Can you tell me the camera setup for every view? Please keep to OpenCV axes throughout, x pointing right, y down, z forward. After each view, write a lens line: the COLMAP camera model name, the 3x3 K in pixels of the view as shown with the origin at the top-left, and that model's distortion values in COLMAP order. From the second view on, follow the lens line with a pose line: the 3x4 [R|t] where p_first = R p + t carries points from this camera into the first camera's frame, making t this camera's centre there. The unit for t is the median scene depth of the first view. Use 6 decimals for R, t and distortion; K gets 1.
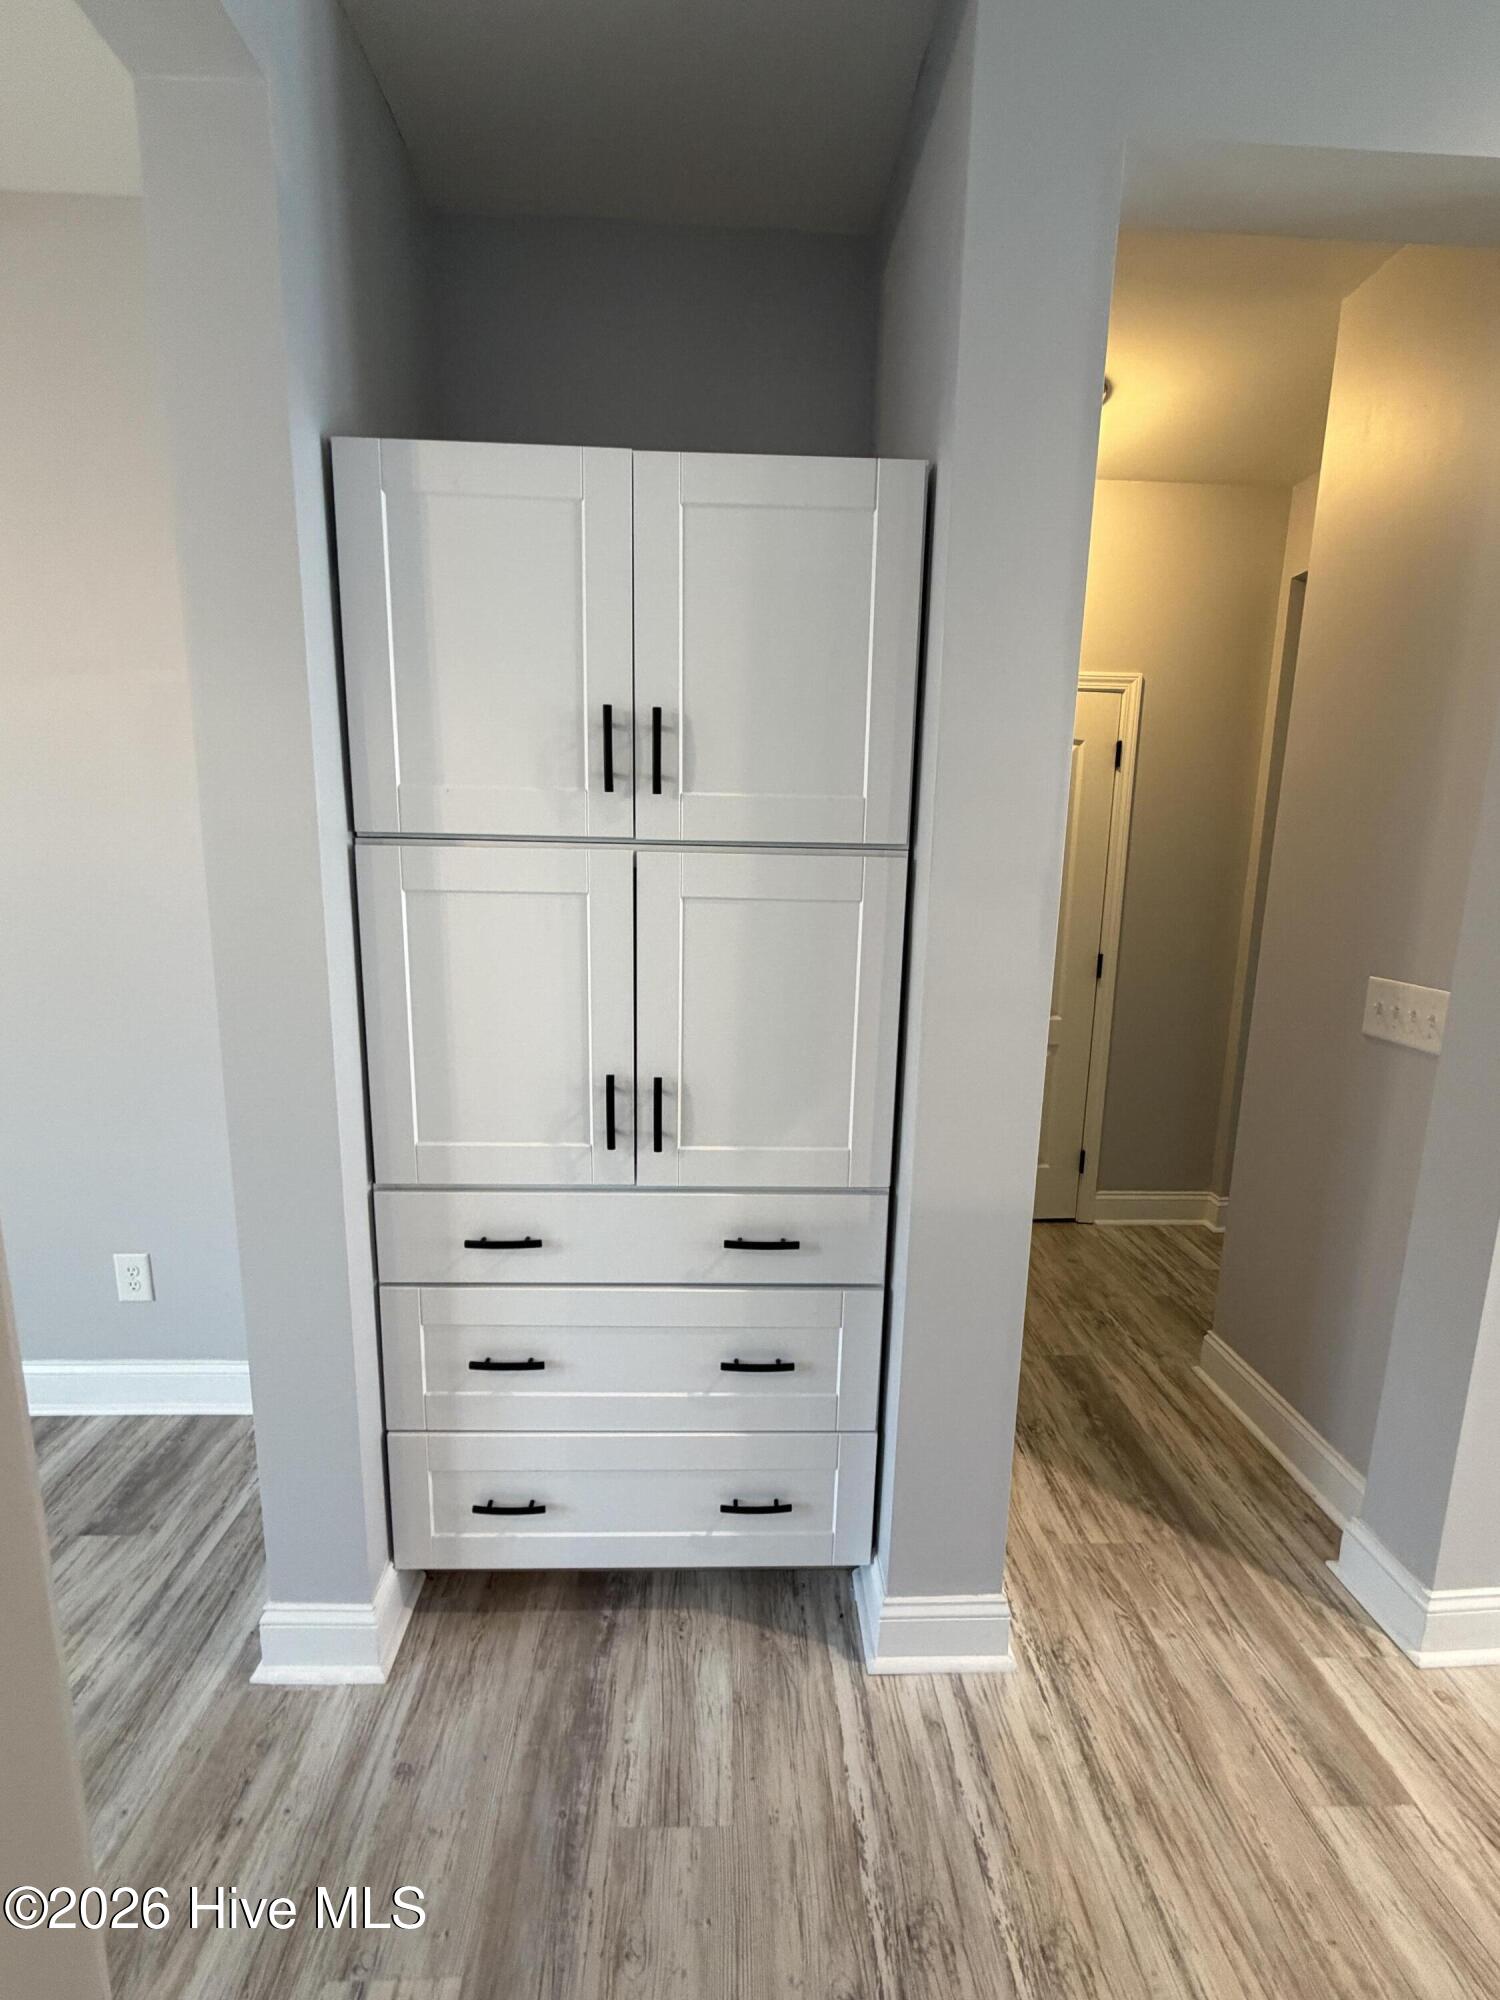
lens RADIAL K [[857.8, 0, 750.9], [0, 857.8, 993.5], [0, 0, 1]] dist [-0.001568, 0.000255]
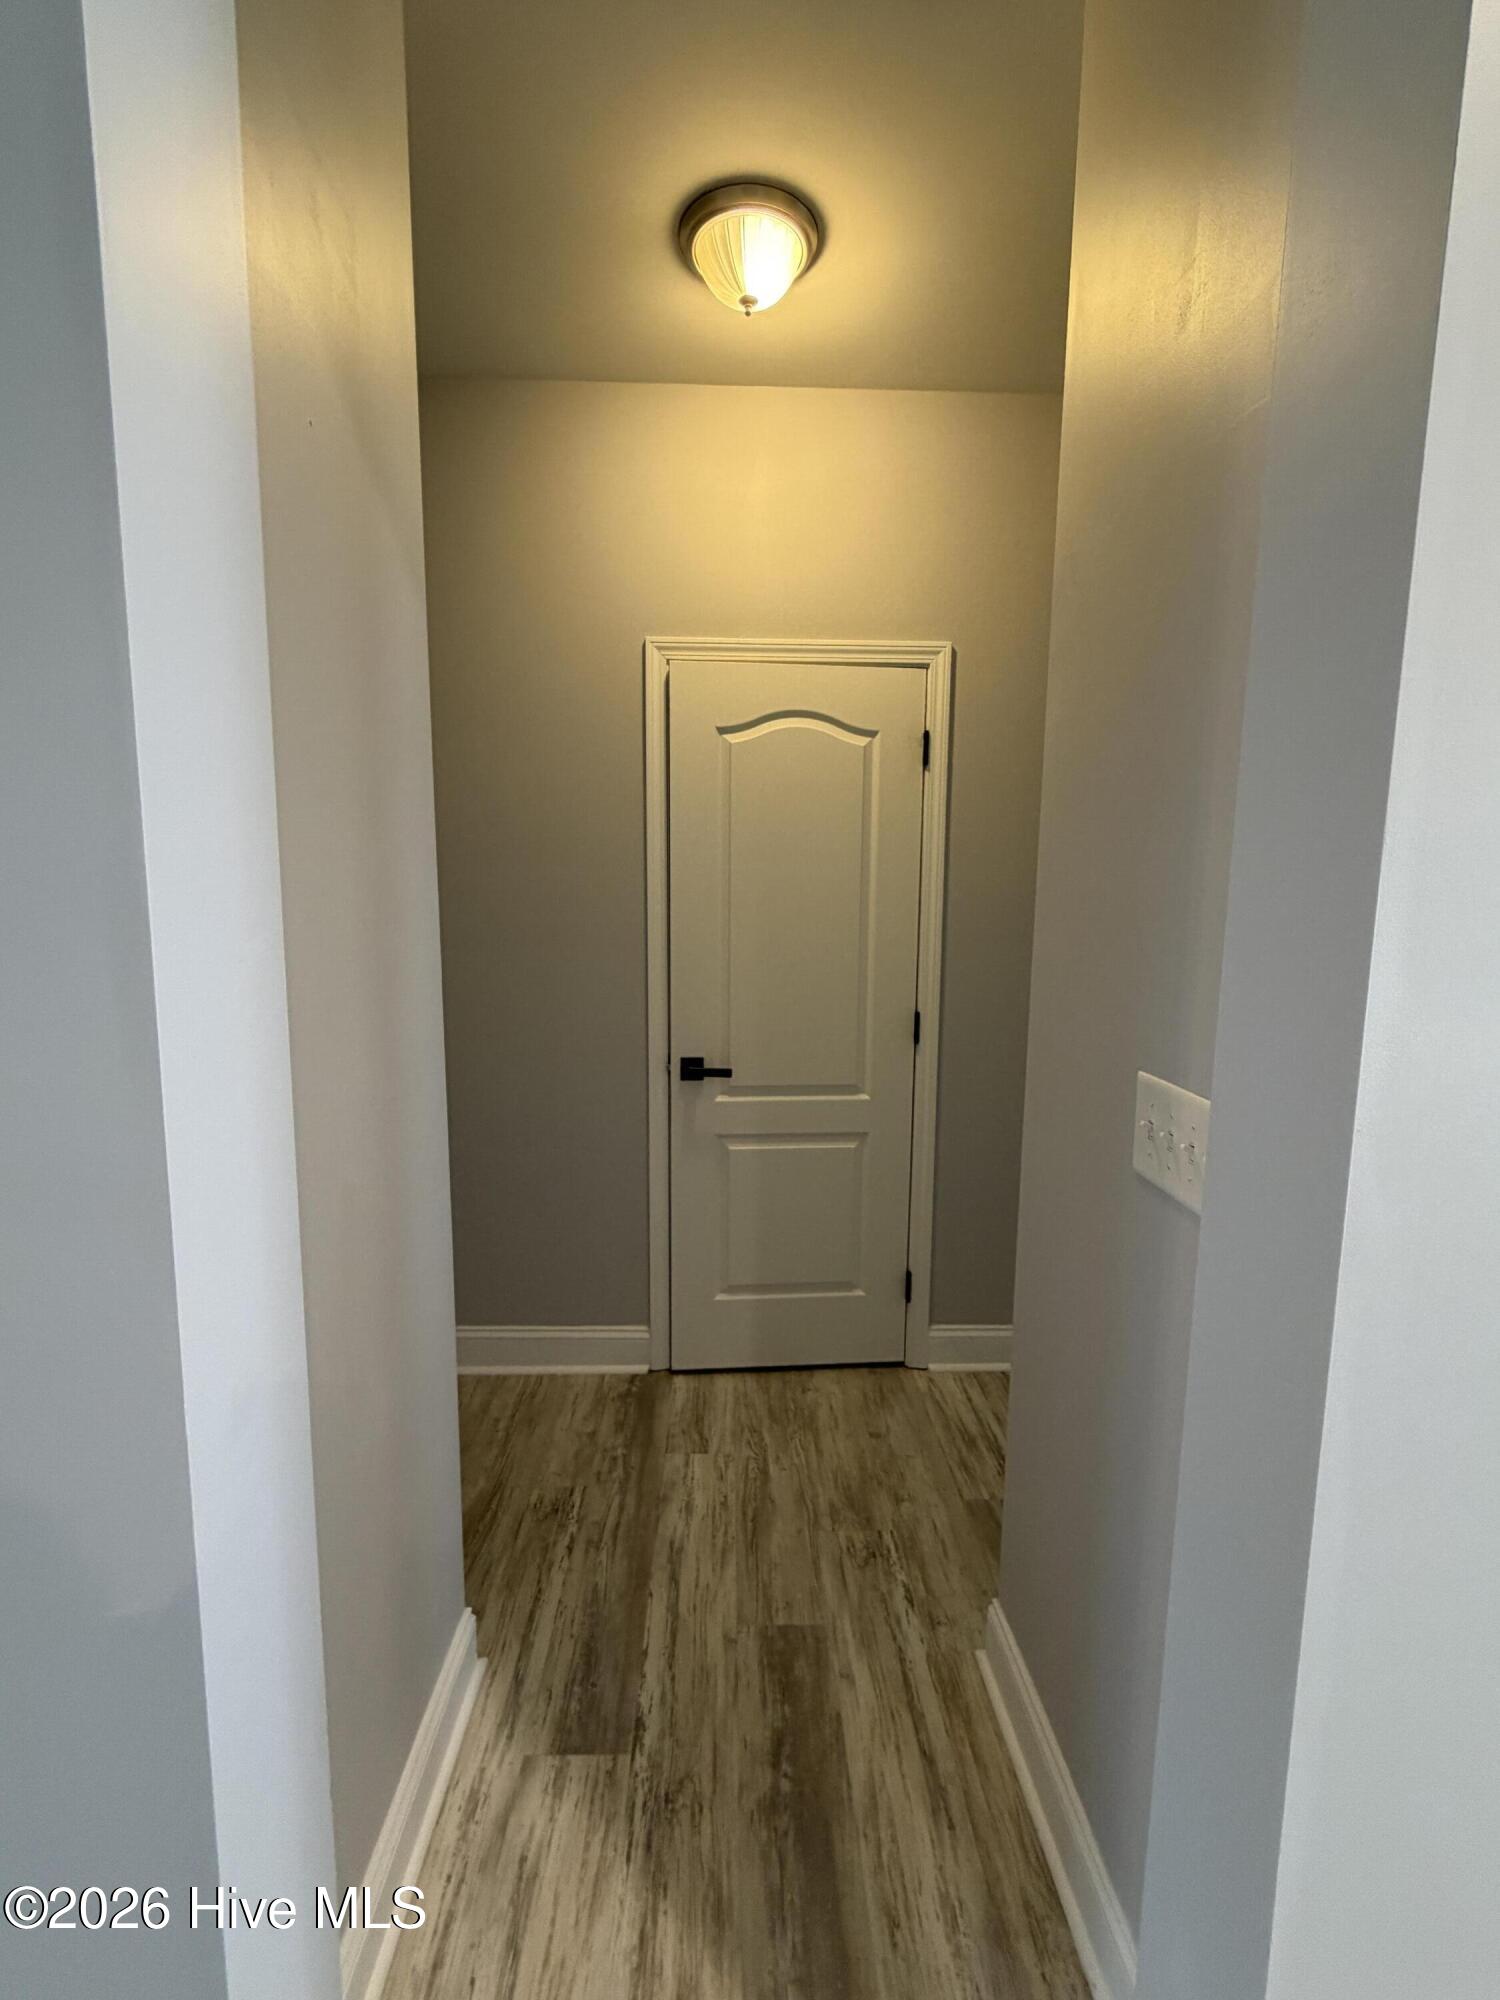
lens RADIAL K [[857.8, 0, 744.8], [0, 857.8, 997.9], [0, 0, 1]] dist [-0.001568, 0.000255]
pose [[0.999760, -0.013653, -0.017133, 0.339107], [0.012869, 0.998902, -0.045047, -0.033118], [0.017729, 0.044816, 0.998838, 0.305765]]
